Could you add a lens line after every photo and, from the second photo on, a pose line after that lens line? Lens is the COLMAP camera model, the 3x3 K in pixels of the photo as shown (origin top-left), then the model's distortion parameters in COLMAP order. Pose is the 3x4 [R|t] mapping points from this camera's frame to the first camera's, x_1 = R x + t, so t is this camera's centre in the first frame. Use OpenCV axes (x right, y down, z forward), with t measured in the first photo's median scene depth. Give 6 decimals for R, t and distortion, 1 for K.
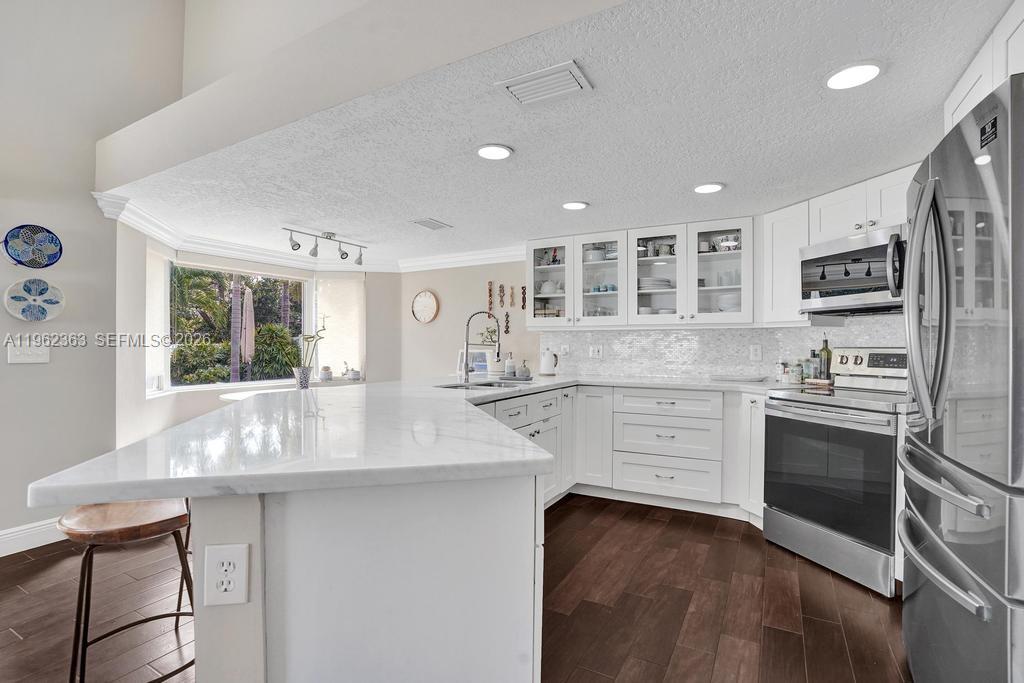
lens RADIAL K [[482.6, 0, 491.8], [0, 482.6, 347.7], [0, 0, 1]] dist [-0.062639, 0.027955]
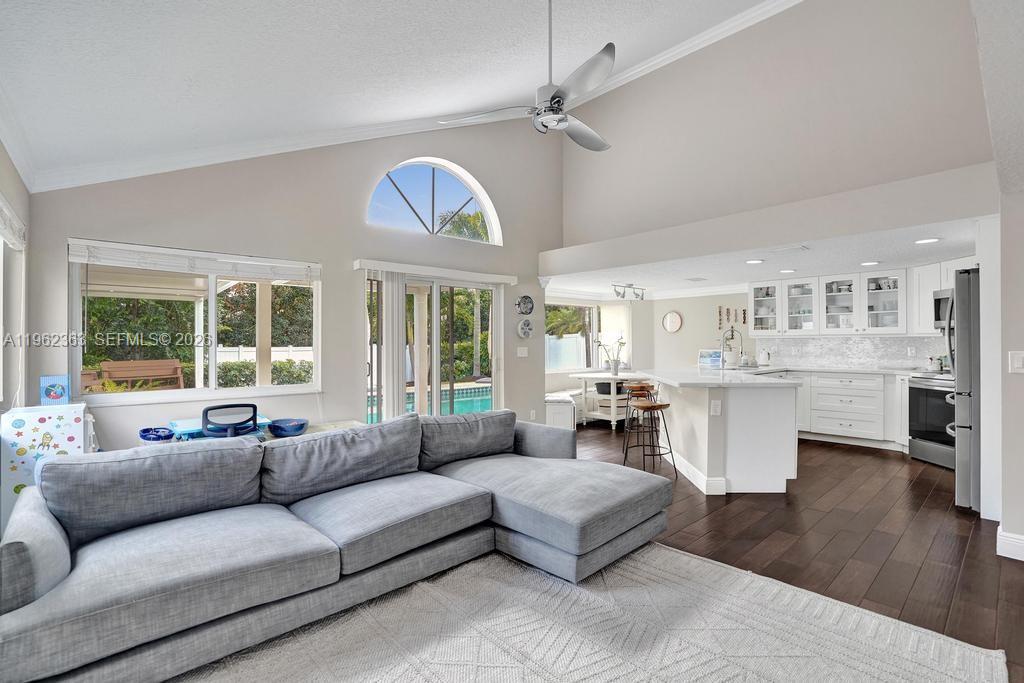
lens RADIAL K [[459.9, 0, 508.8], [0, 459.9, 341.1], [0, 0, 1]] dist [-0.066133, 0.023570]
pose [[0.950139, -0.006699, -0.311754, -0.249578], [0.003092, 0.999922, -0.012063, -0.010390], [0.311810, 0.010498, 0.950086, -0.785875]]
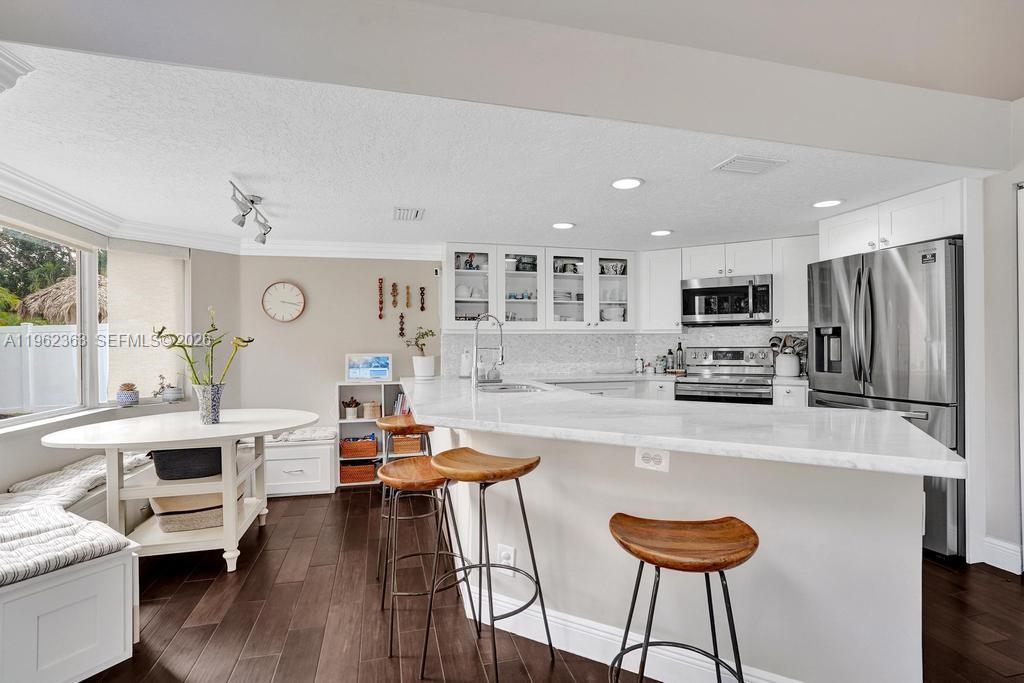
lens RADIAL K [[482.6, 0, 491.8], [0, 482.6, 347.7], [0, 0, 1]] dist [-0.062639, 0.027955]
pose [[0.711195, -0.007745, 0.702952, -0.623064], [0.012494, 0.999921, -0.001623, -0.004112], [-0.702884, 0.009937, 0.711235, 0.269022]]
